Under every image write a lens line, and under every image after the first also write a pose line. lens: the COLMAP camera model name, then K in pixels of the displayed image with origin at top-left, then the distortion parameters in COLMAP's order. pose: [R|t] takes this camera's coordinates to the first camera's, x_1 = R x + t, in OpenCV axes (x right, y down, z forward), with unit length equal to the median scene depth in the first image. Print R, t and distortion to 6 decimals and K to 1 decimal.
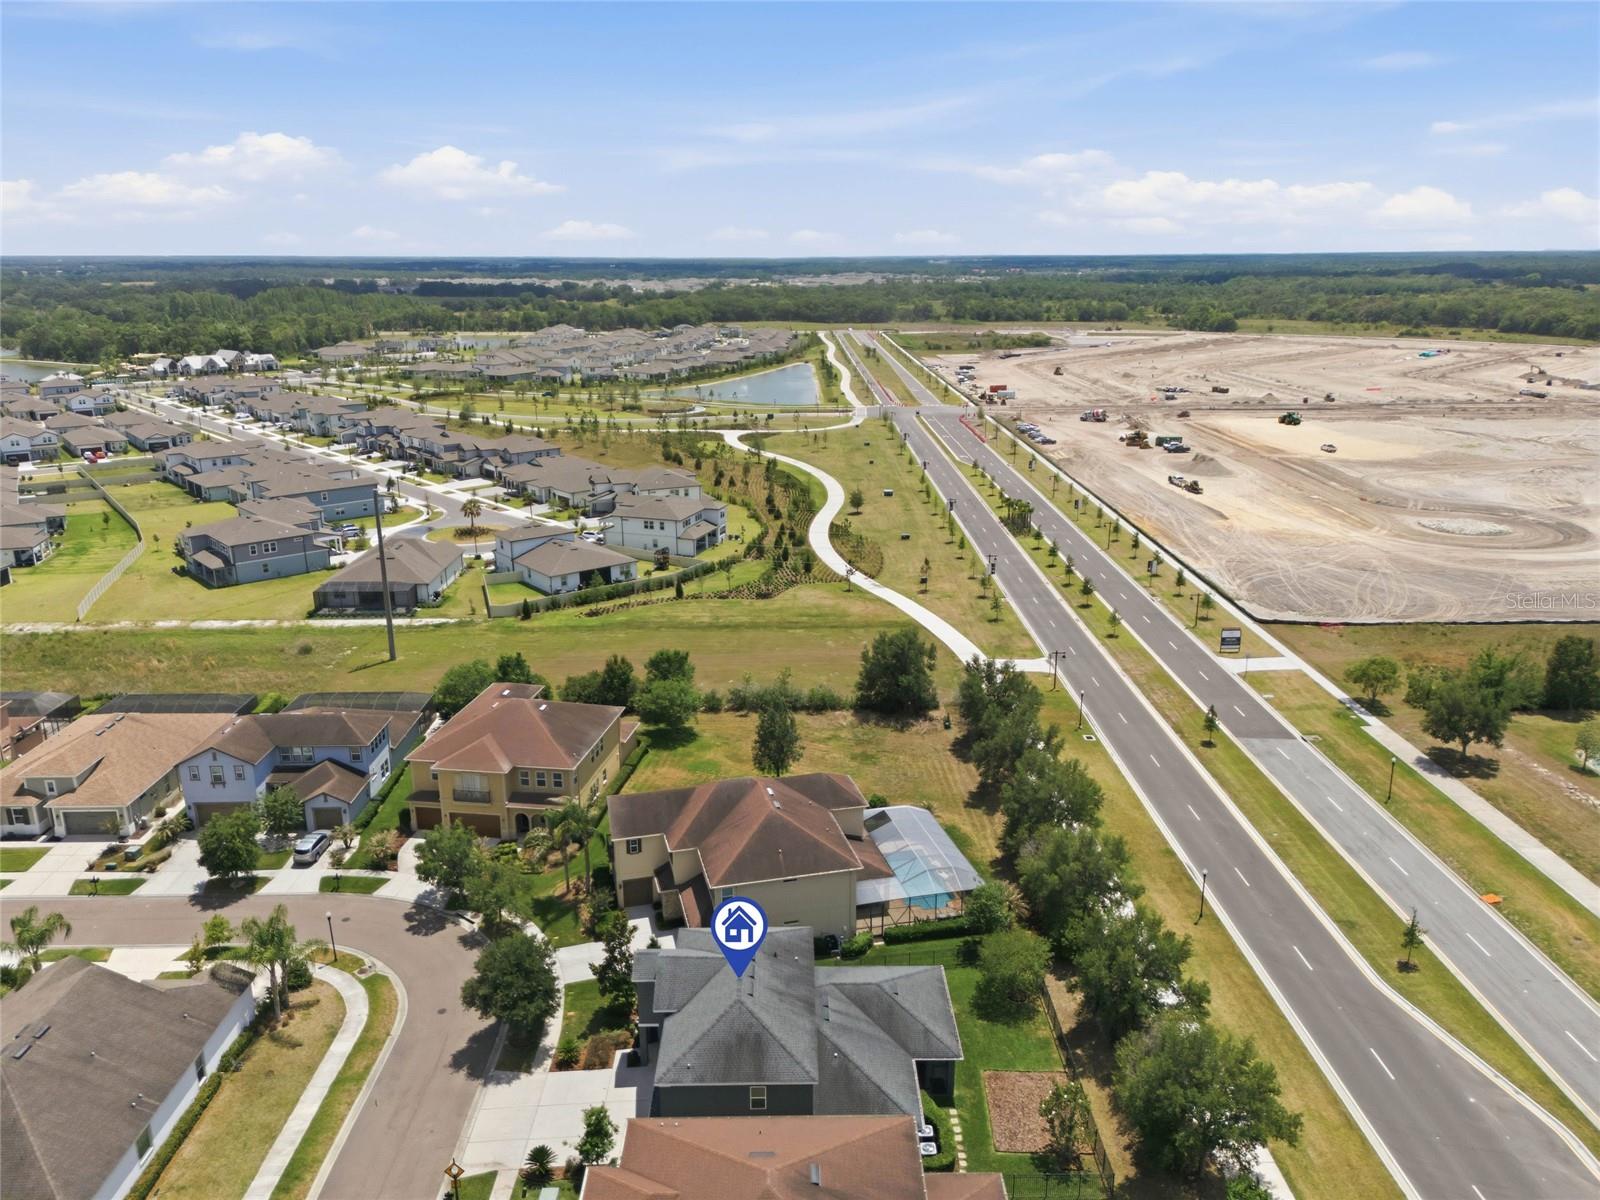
lens RADIAL K [[1183.9, 0, 800.0], [0, 1183.9, 600.0], [0, 0, 1]] dist [0.089743, -0.080096]
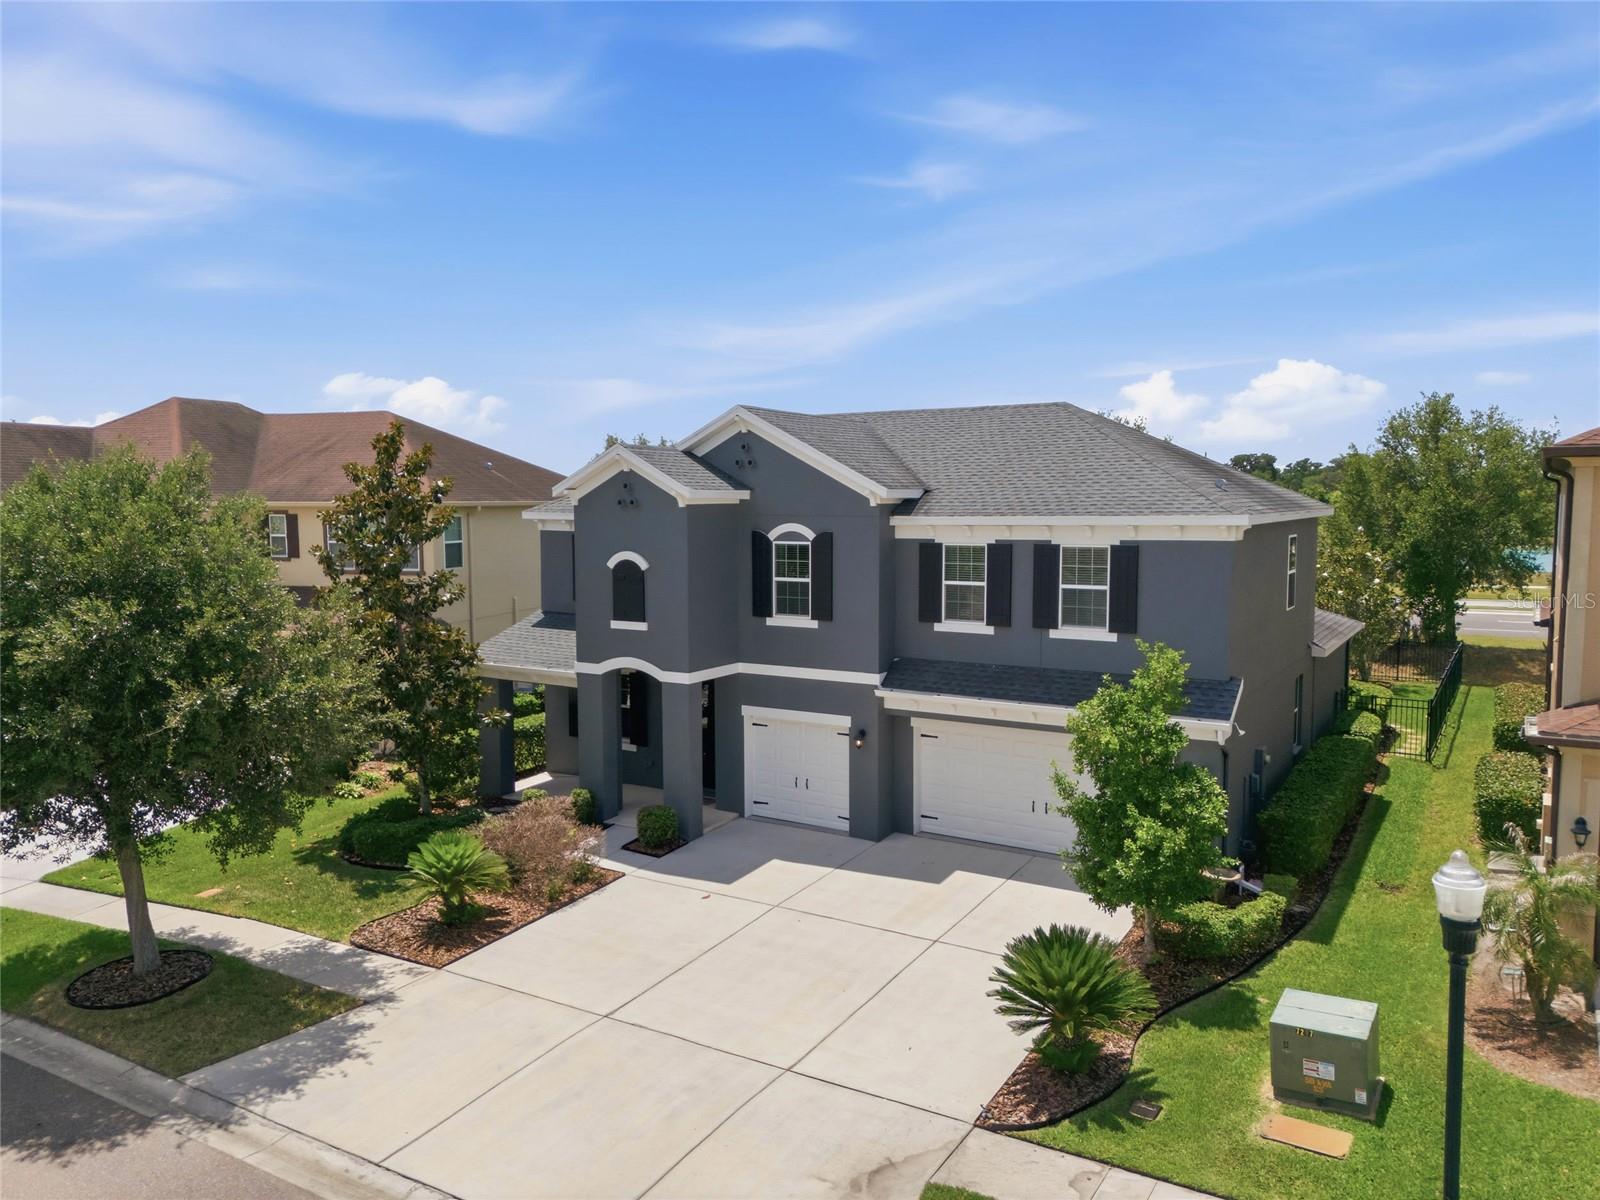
lens RADIAL K [[1176.7, 0, 800.0], [0, 1176.7, 600.0], [0, 0, 1]] dist [0.050243, -0.009214]
pose [[0.527625, -0.068577, 0.846705, -0.380763], [0.234385, 0.969797, -0.067510, 0.380376], [-0.816502, 0.234075, 0.527763, 0.866024]]
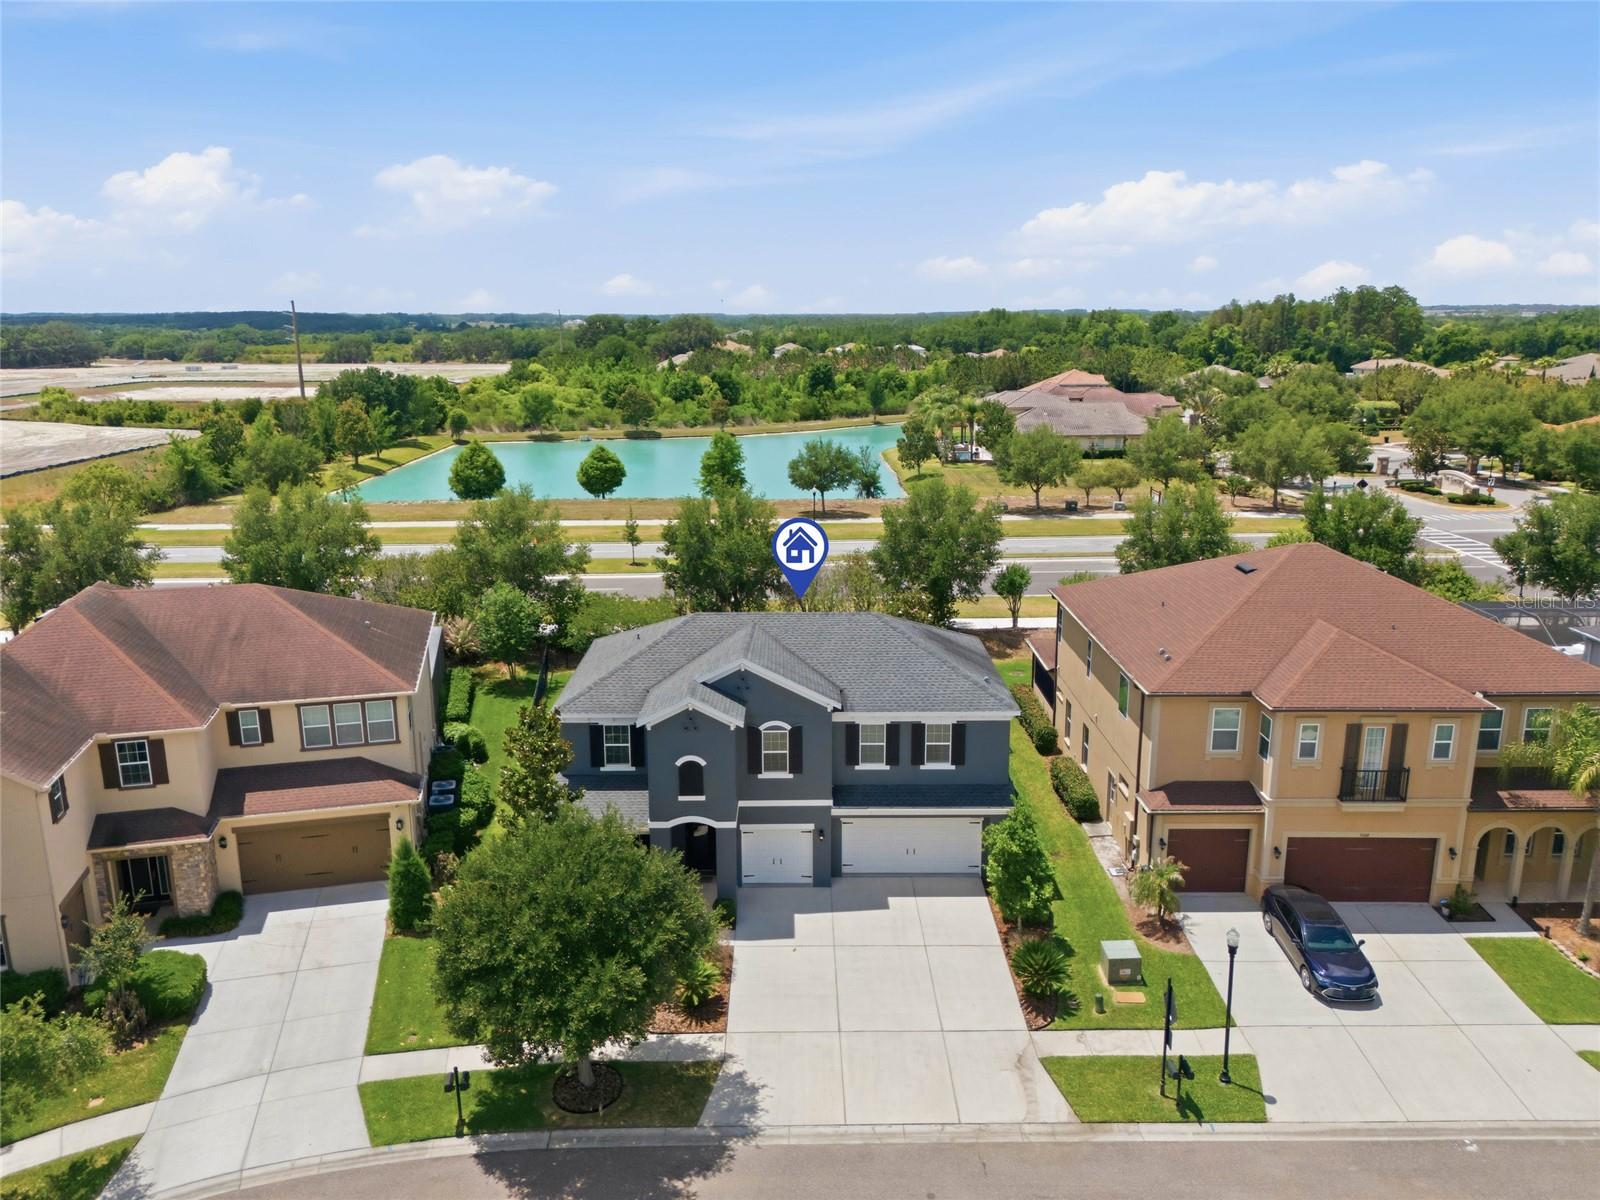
lens RADIAL K [[1183.9, 0, 800.0], [0, 1183.9, 600.0], [0, 0, 1]] dist [0.089743, -0.080096]
pose [[0.001486, -0.232215, 0.972663, -0.626475], [0.281793, 0.933345, 0.222397, 0.172996], [-0.959474, 0.273759, 0.066823, 0.963981]]
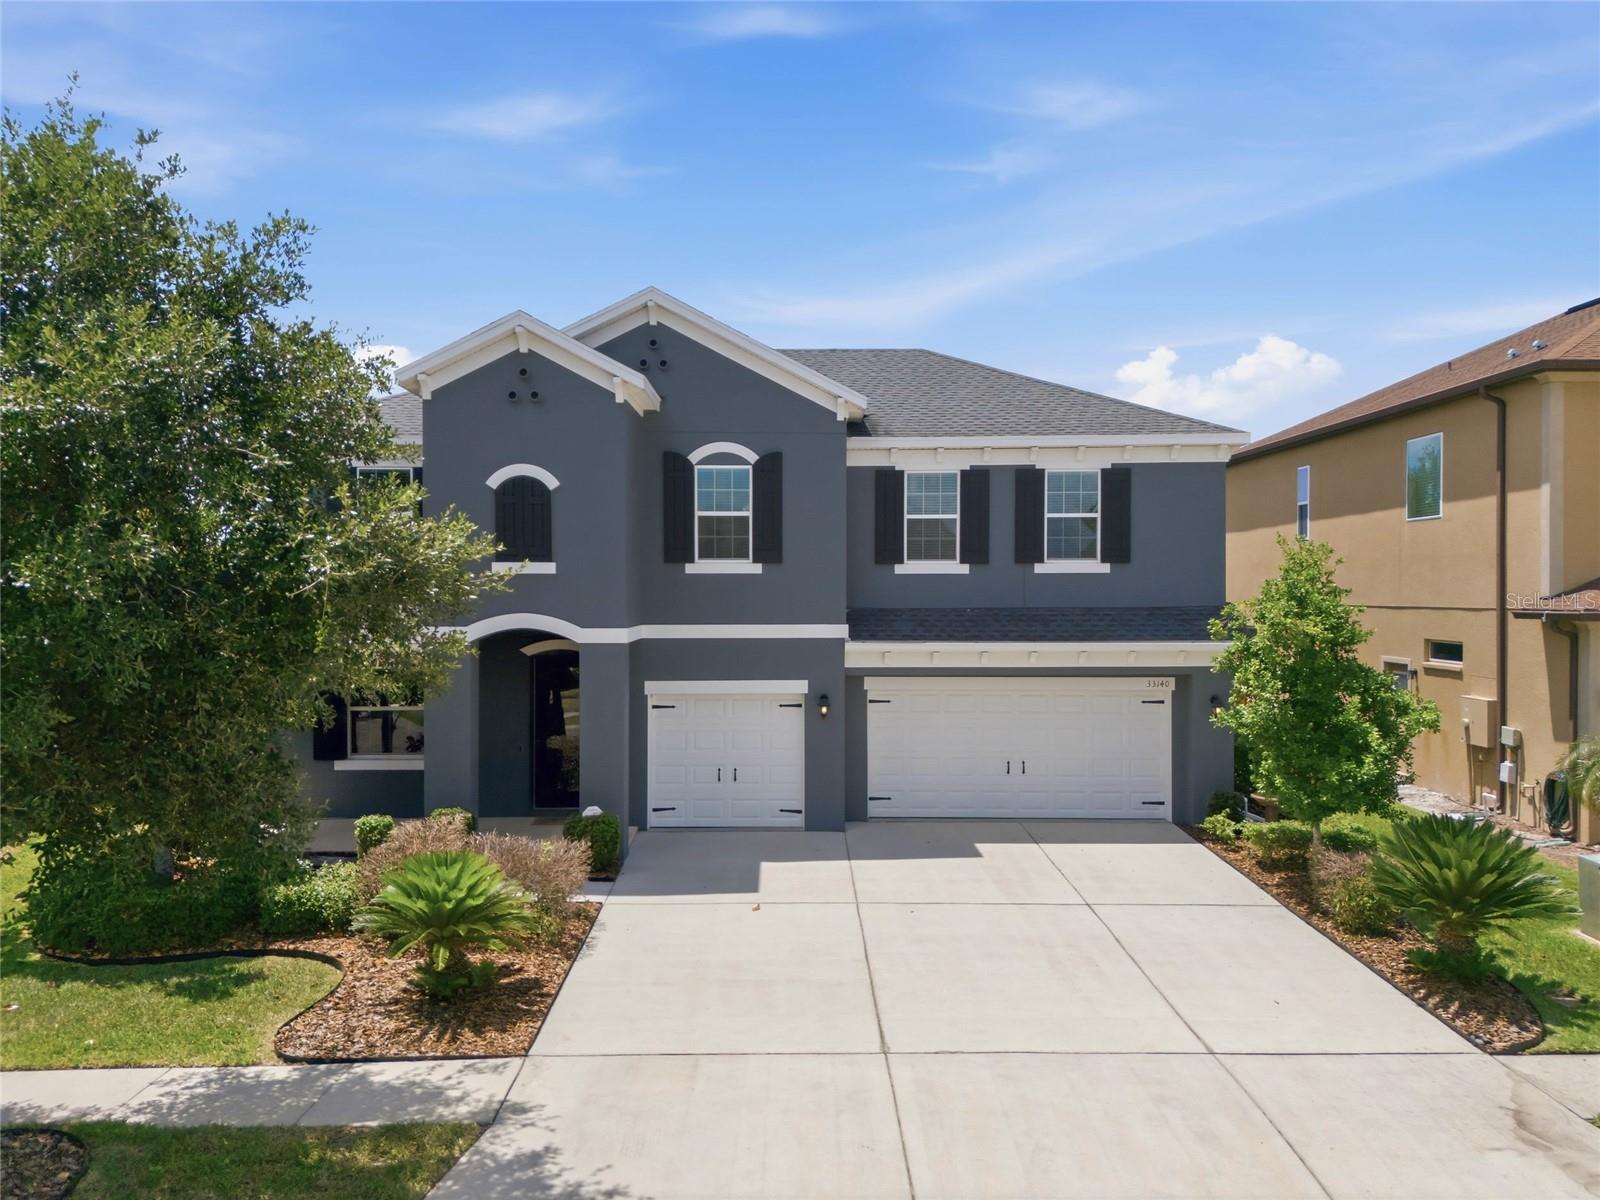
lens RADIAL K [[1183.9, 0, 800.0], [0, 1183.9, 600.0], [0, 0, 1]] dist [0.089743, -0.080096]
pose [[-0.002031, 0.001927, 0.999996, -0.366815], [0.276948, 0.960884, -0.001289, 0.375907], [-0.960883, 0.276945, -0.002486, 1.019829]]
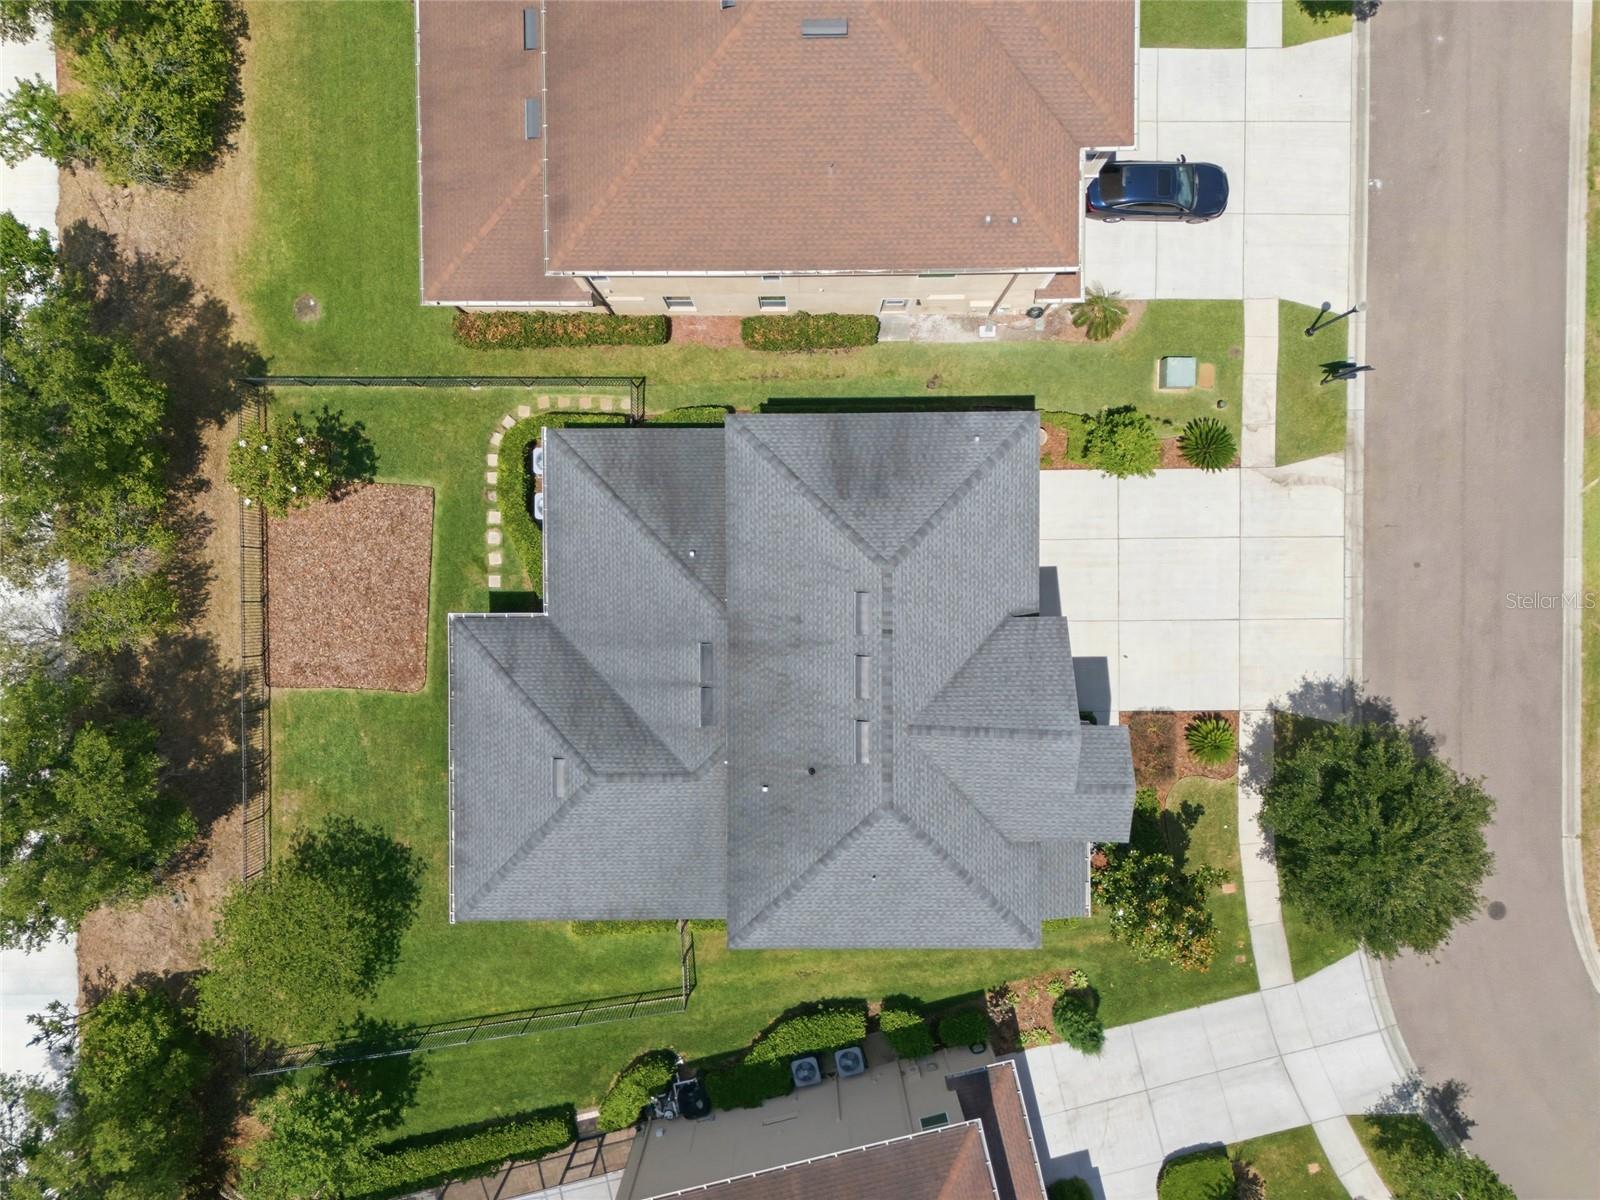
lens RADIAL K [[1183.9, 0, 800.0], [0, 1183.9, 600.0], [0, 0, 1]] dist [0.089743, -0.080096]
pose [[-0.999951, 0.000290, 0.009903, -0.021219], [0.009388, -0.291660, 0.956476, -0.109894], [0.003166, 0.956522, 0.291643, 0.849991]]
